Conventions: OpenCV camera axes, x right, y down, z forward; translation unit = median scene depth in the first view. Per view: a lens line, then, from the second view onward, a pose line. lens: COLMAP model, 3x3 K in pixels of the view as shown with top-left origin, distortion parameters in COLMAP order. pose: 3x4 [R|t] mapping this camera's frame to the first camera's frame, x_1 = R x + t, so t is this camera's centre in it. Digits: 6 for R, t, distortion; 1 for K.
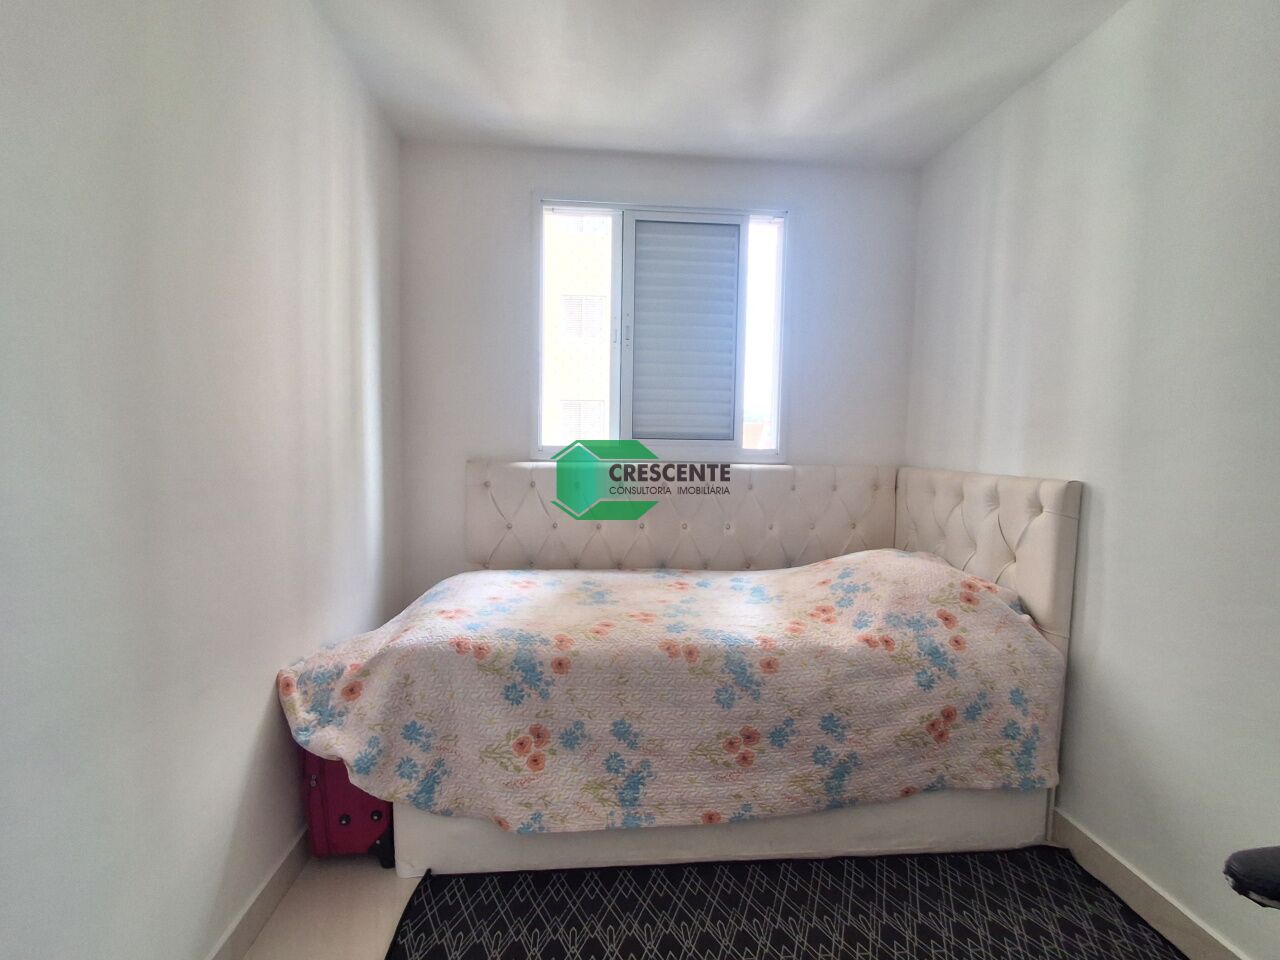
lens RADIAL K [[584.8, 0, 632.4], [0, 584.8, 483.9], [0, 0, 1]] dist [-0.003781, 0.005572]
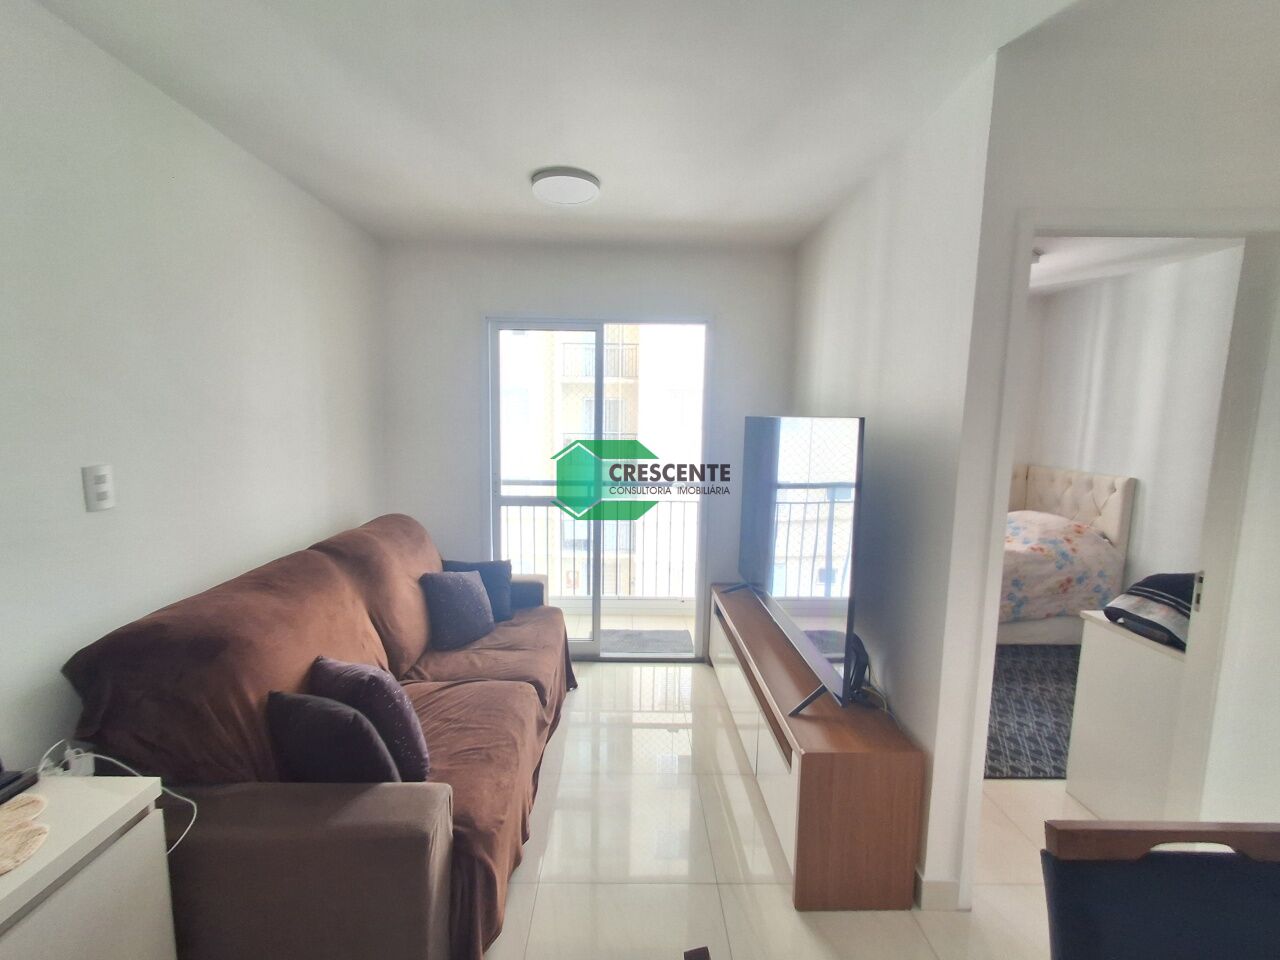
lens RADIAL K [[584.8, 0, 632.4], [0, 584.8, 483.9], [0, 0, 1]] dist [-0.003781, 0.005572]
pose [[0.997914, 0.006594, -0.064217, -0.994967], [-0.003682, 0.998964, 0.045360, -0.076695], [0.064450, -0.045029, 0.996904, -1.337524]]
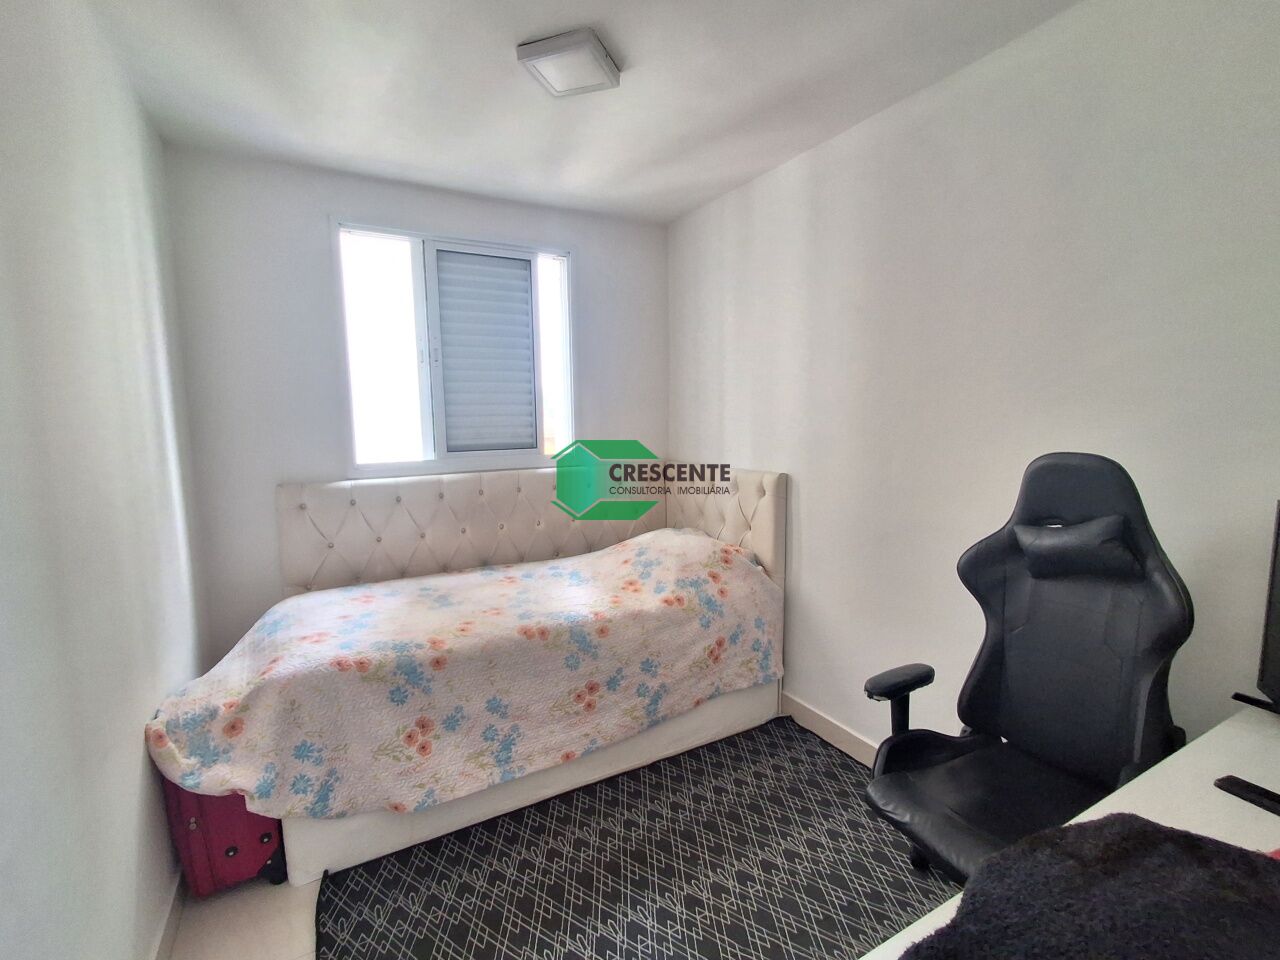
lens RADIAL K [[584.8, 0, 632.4], [0, 584.8, 483.9], [0, 0, 1]] dist [-0.003781, 0.005572]
pose [[0.911408, -0.077542, 0.404131, -0.202577], [0.062649, 0.996784, 0.049969, -0.078647], [-0.406706, -0.020224, 0.913335, -0.212201]]
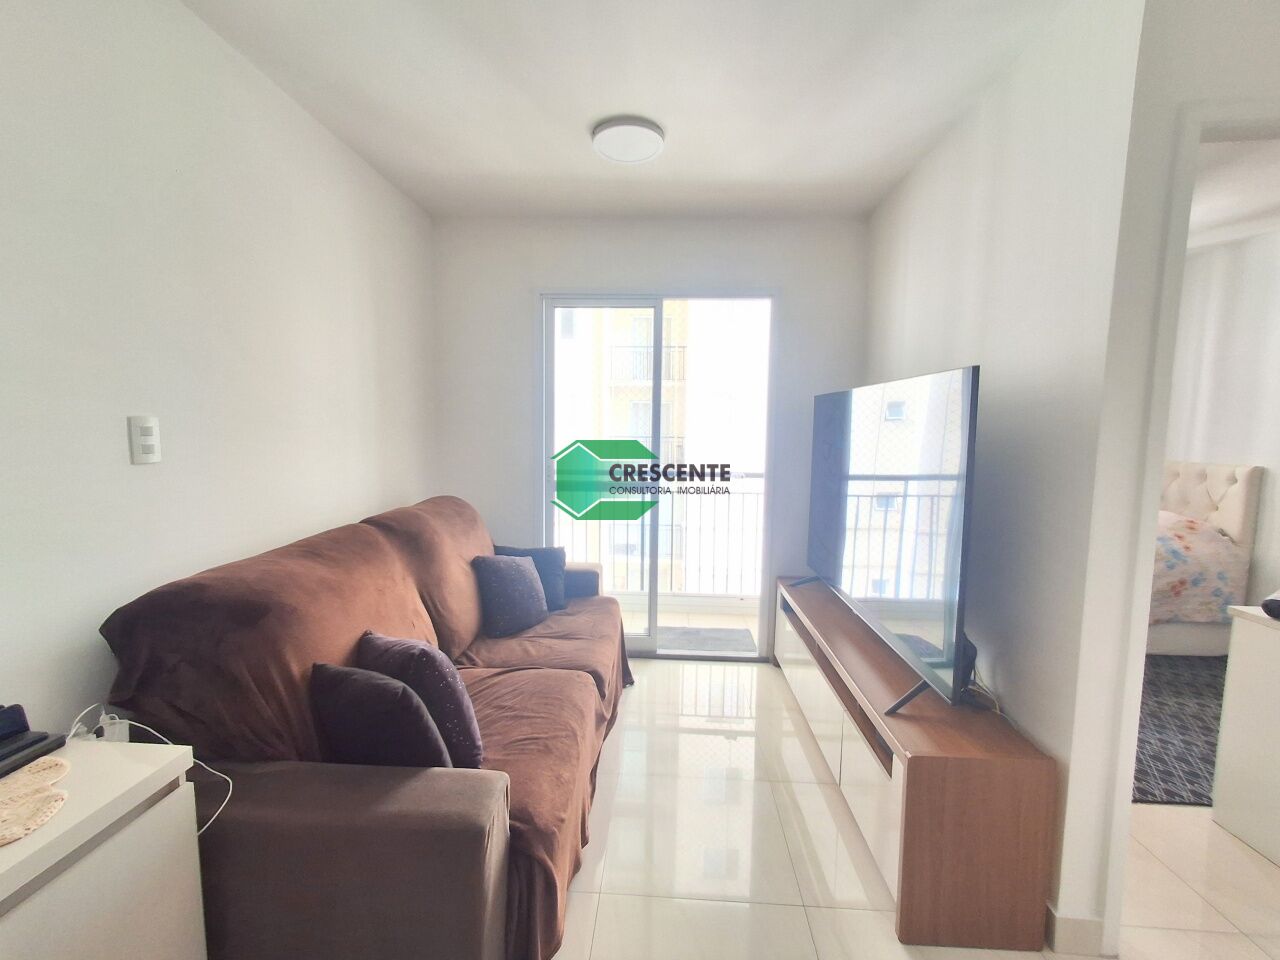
lens RADIAL K [[583.7, 0, 629.1], [0, 583.7, 481.1], [0, 0, 1]] dist [-0.011955, 0.010352]
pose [[0.989656, 0.005770, -0.143346, -1.049195], [-0.002545, 0.999740, 0.022677, 0.003751], [0.143440, -0.022078, 0.989413, -1.238945]]
